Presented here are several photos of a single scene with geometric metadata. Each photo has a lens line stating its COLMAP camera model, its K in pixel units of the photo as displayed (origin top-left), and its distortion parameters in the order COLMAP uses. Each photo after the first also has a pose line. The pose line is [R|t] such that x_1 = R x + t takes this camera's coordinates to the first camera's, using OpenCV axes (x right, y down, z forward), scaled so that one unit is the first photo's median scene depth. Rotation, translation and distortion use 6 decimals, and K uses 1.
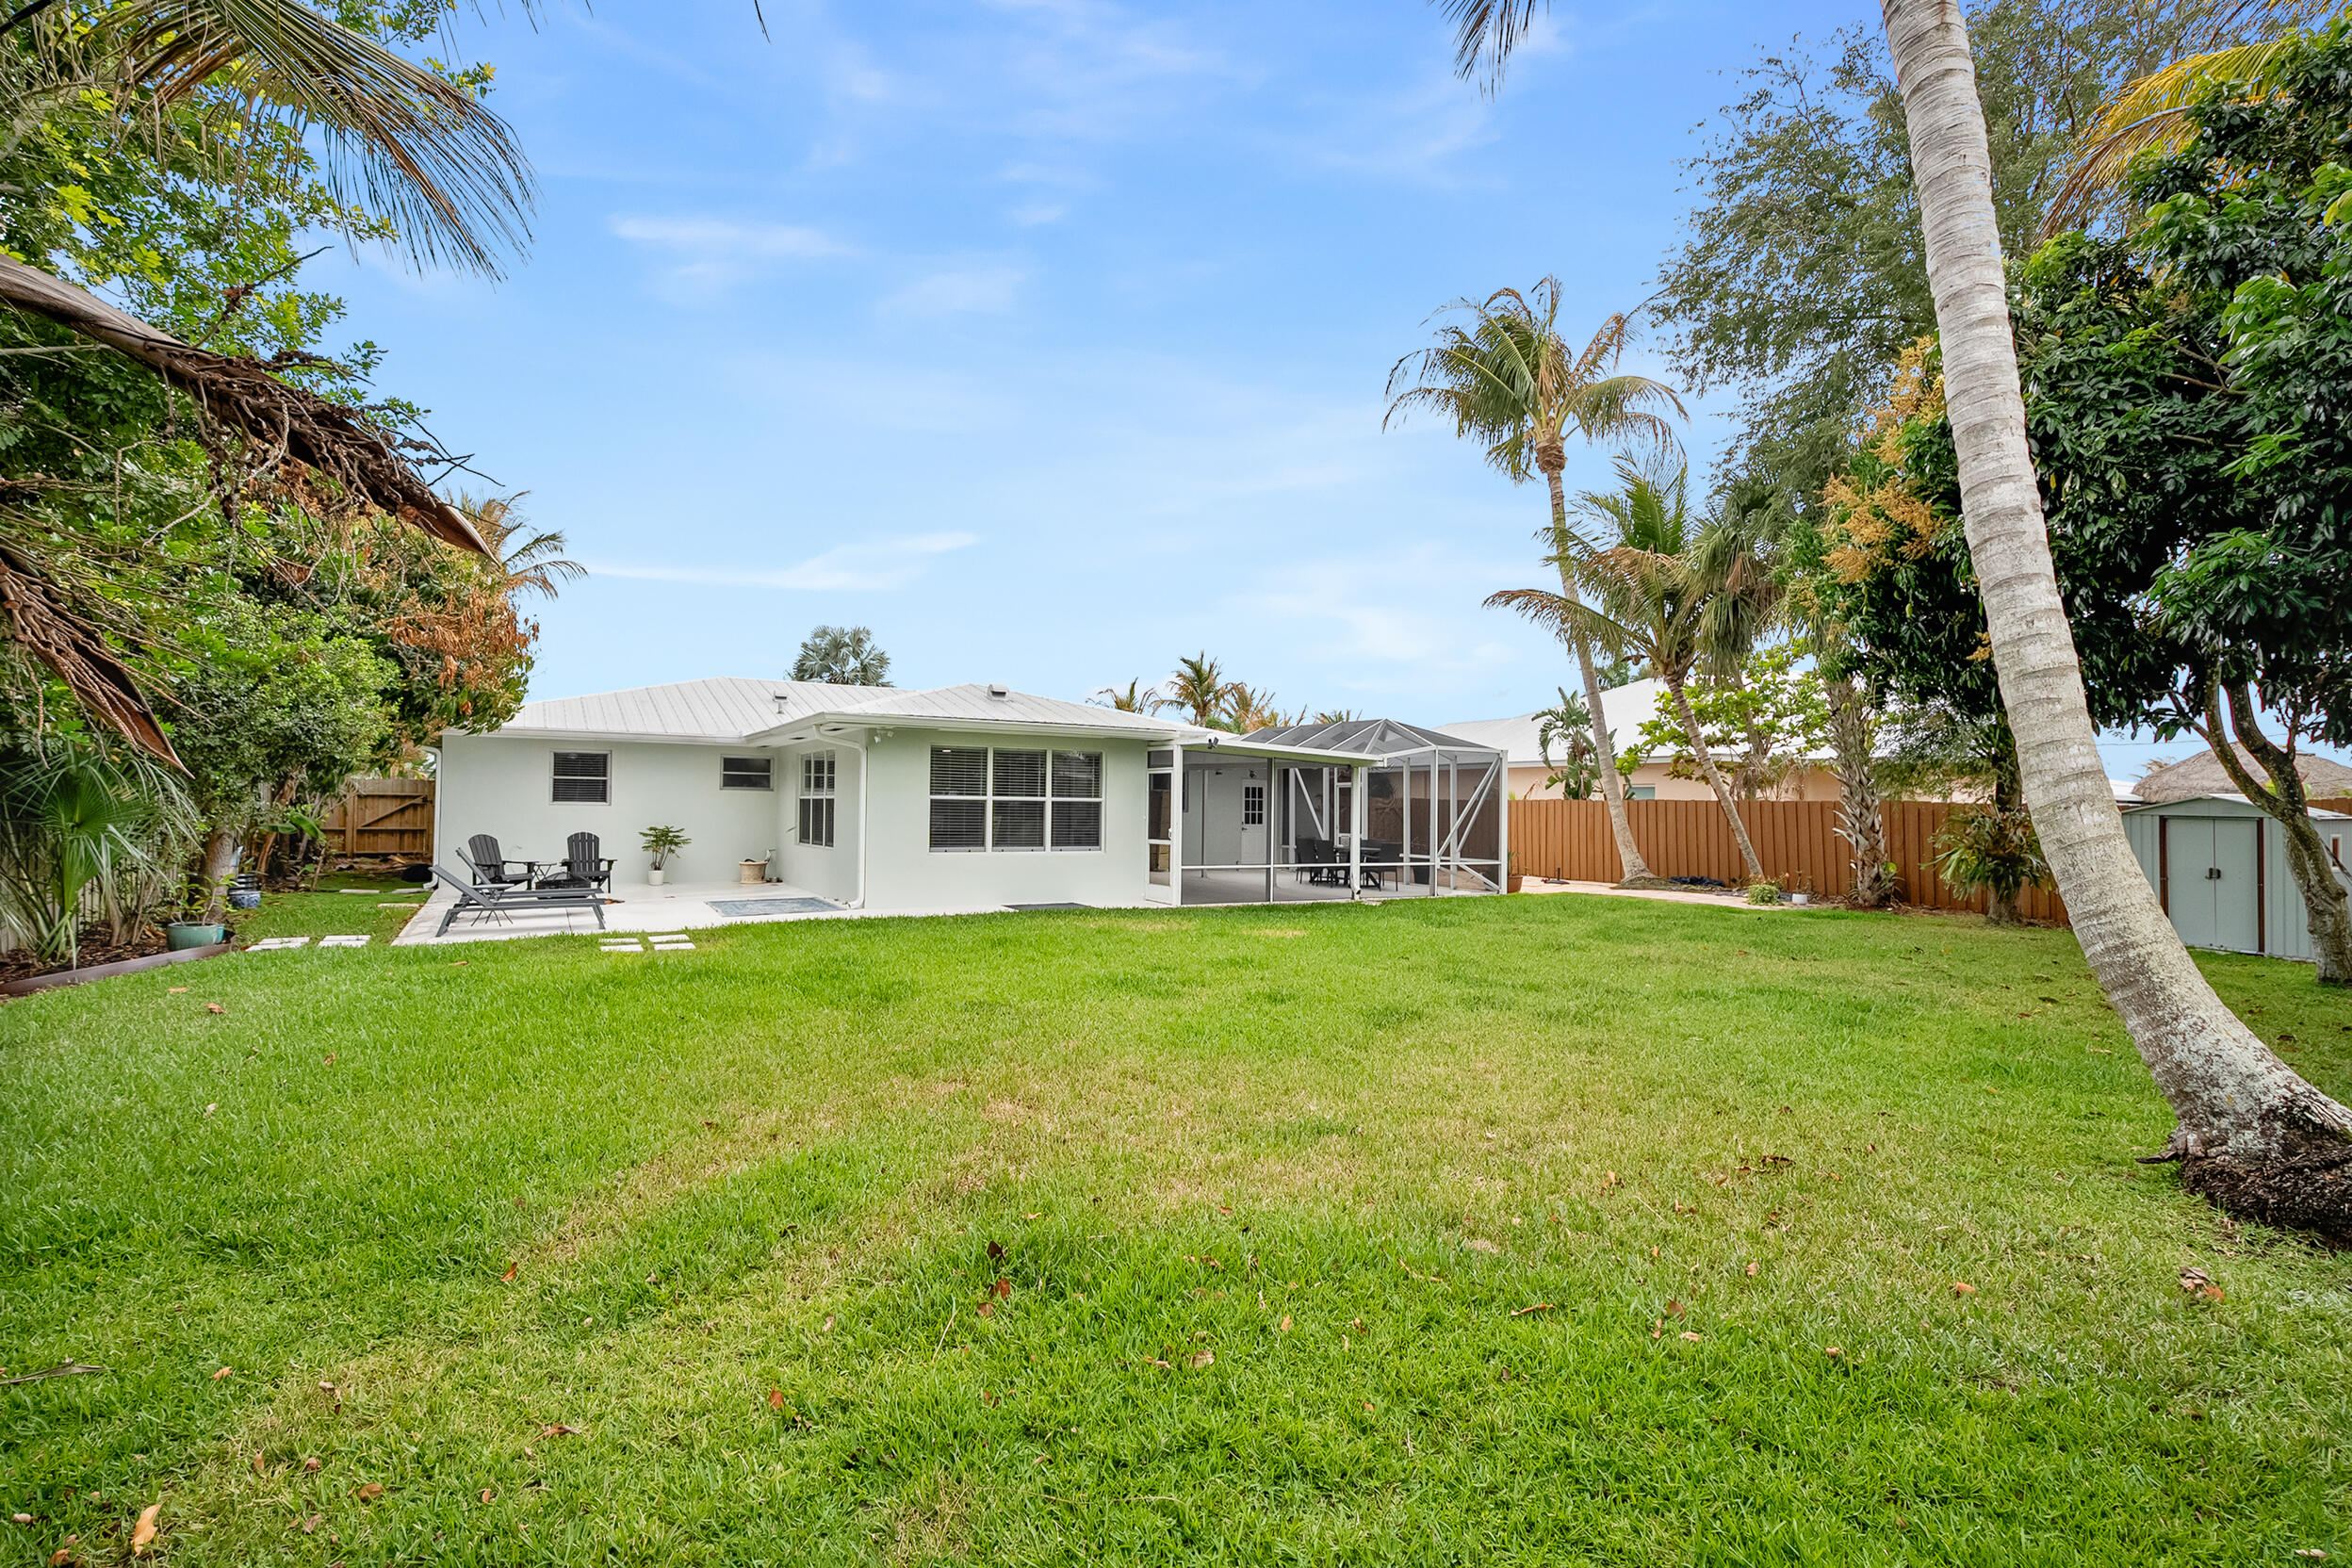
lens RADIAL K [[1069.4, 0, 1162.8], [0, 1069.4, 787.4], [0, 0, 1]] dist [-0.006232, 0.003787]
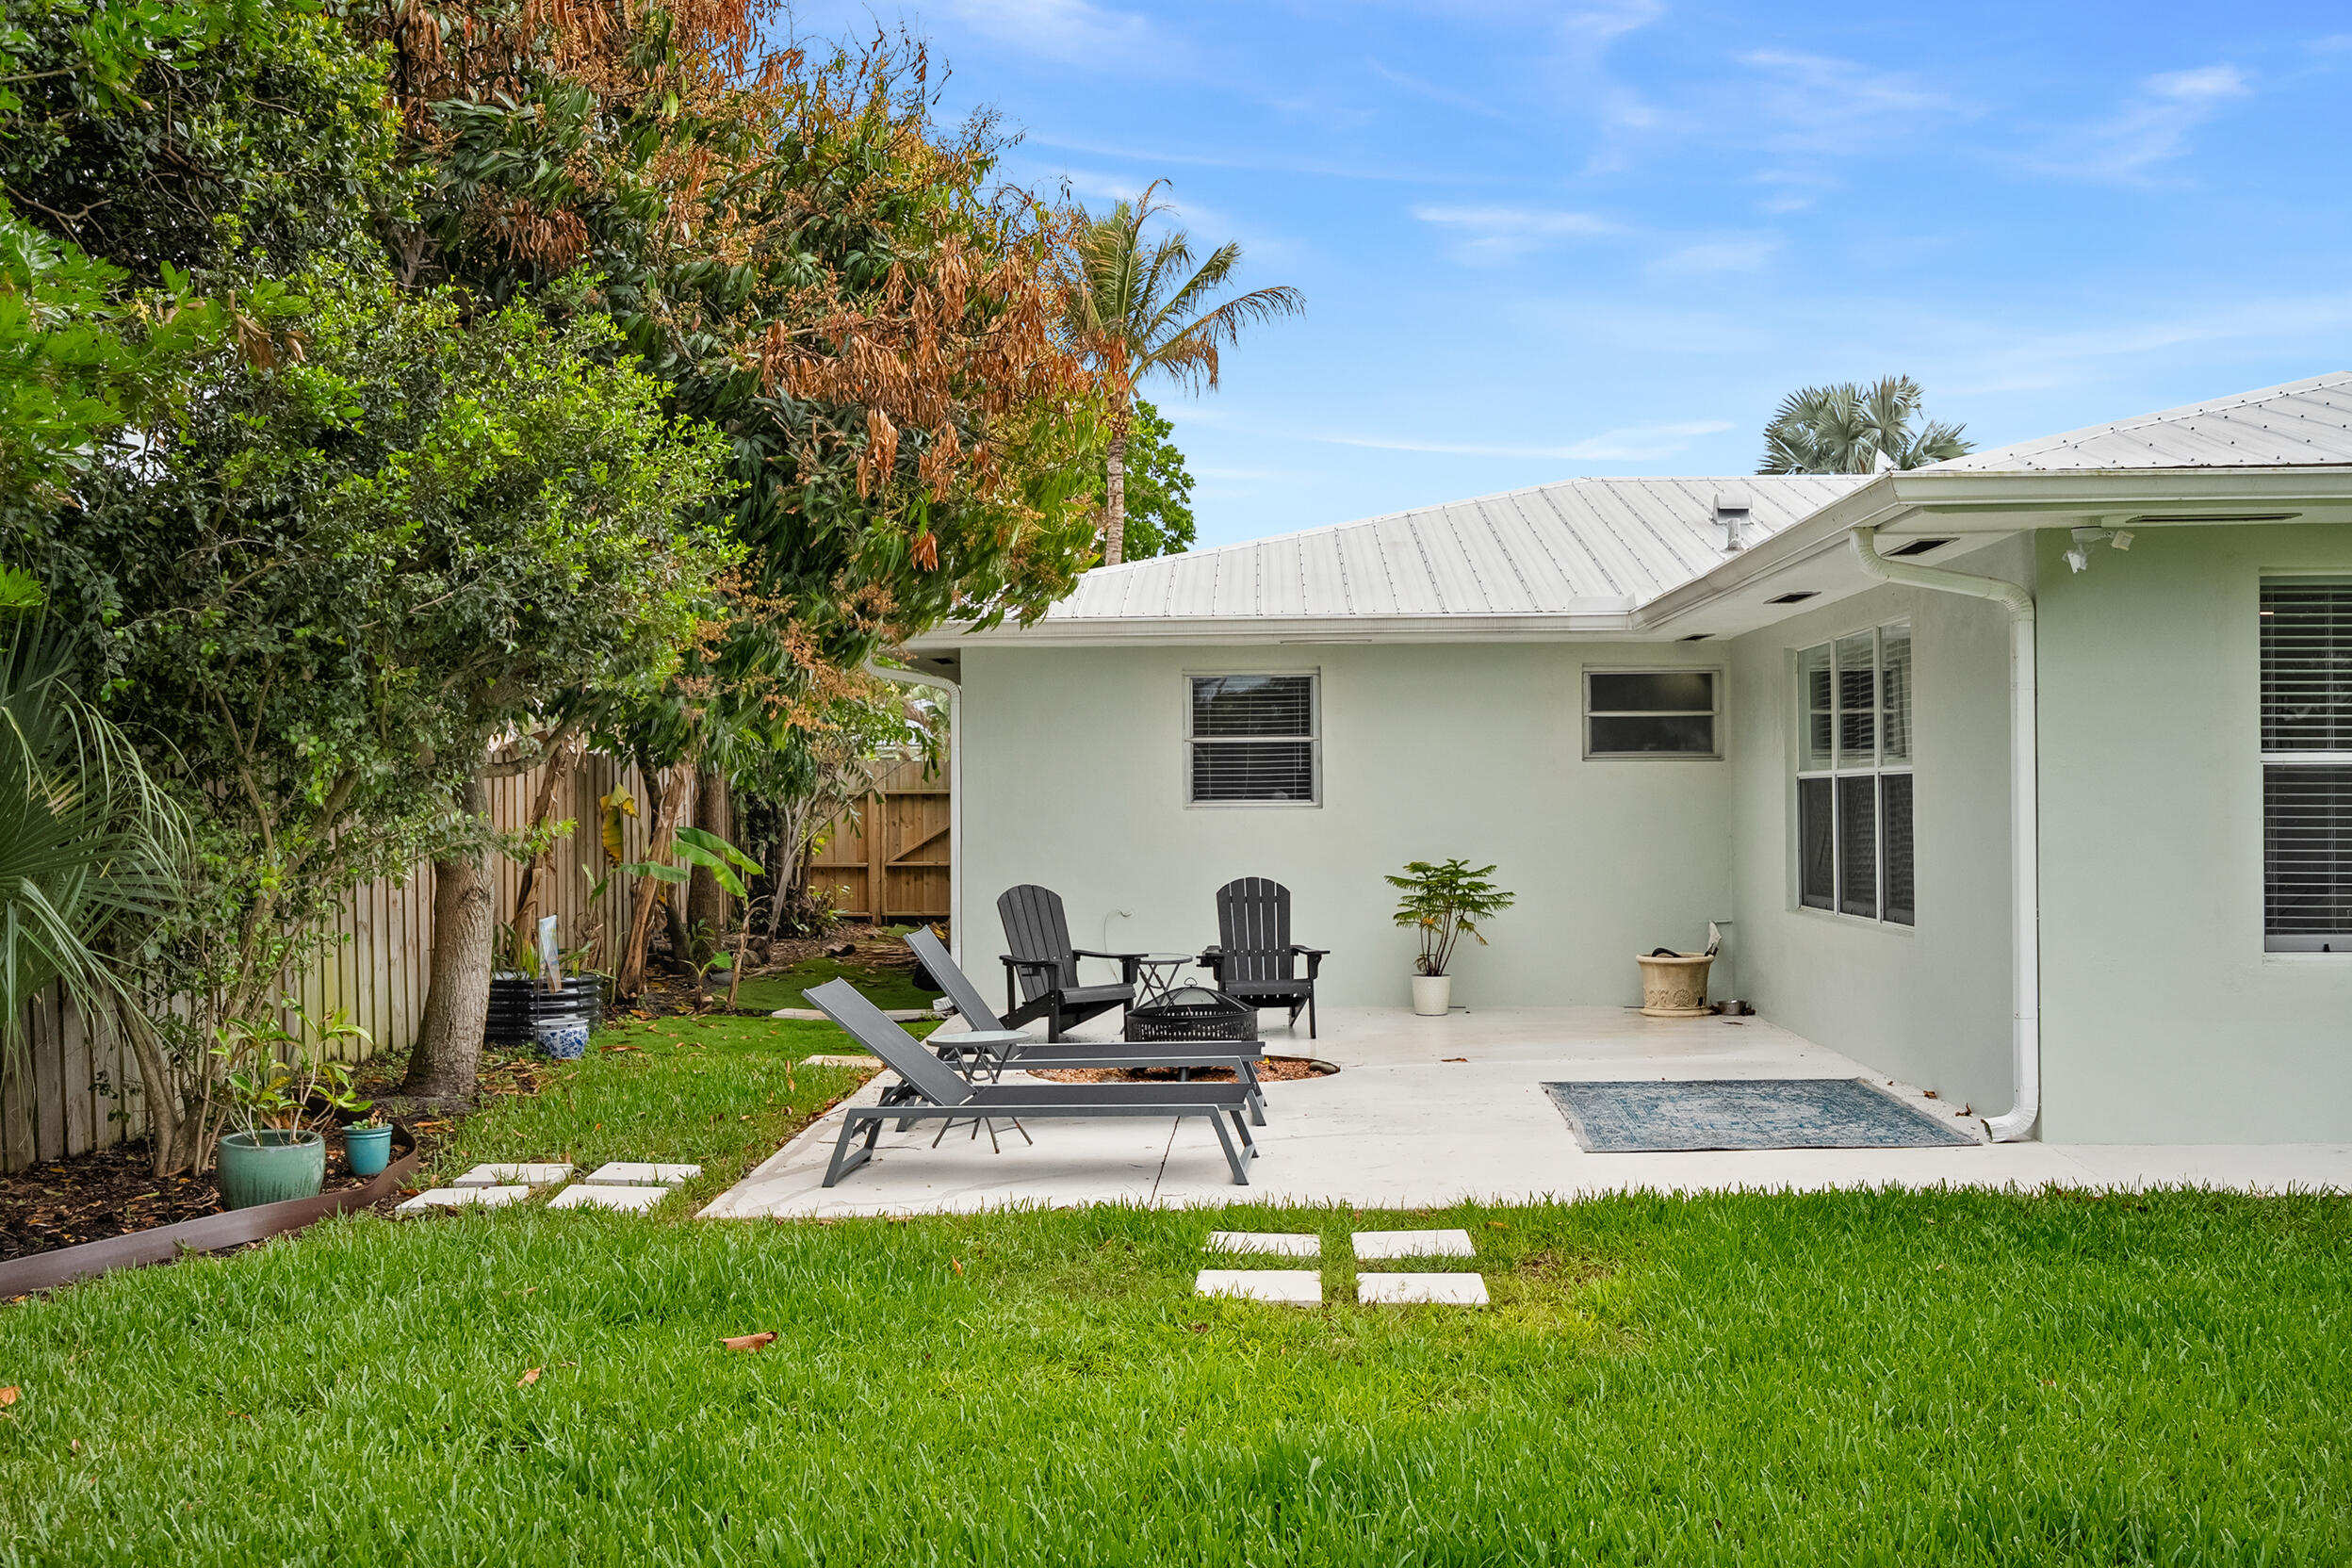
lens RADIAL K [[2332.3, 0, 1171.8], [0, 2332.3, 790.4], [0, 0, 1]] dist [0.016199, 0.000000]
pose [[0.837990, -0.021032, -0.545281, -0.108430], [0.028163, 0.999592, 0.004726, 0.005545], [0.544959, -0.019317, 0.838240, 0.283895]]
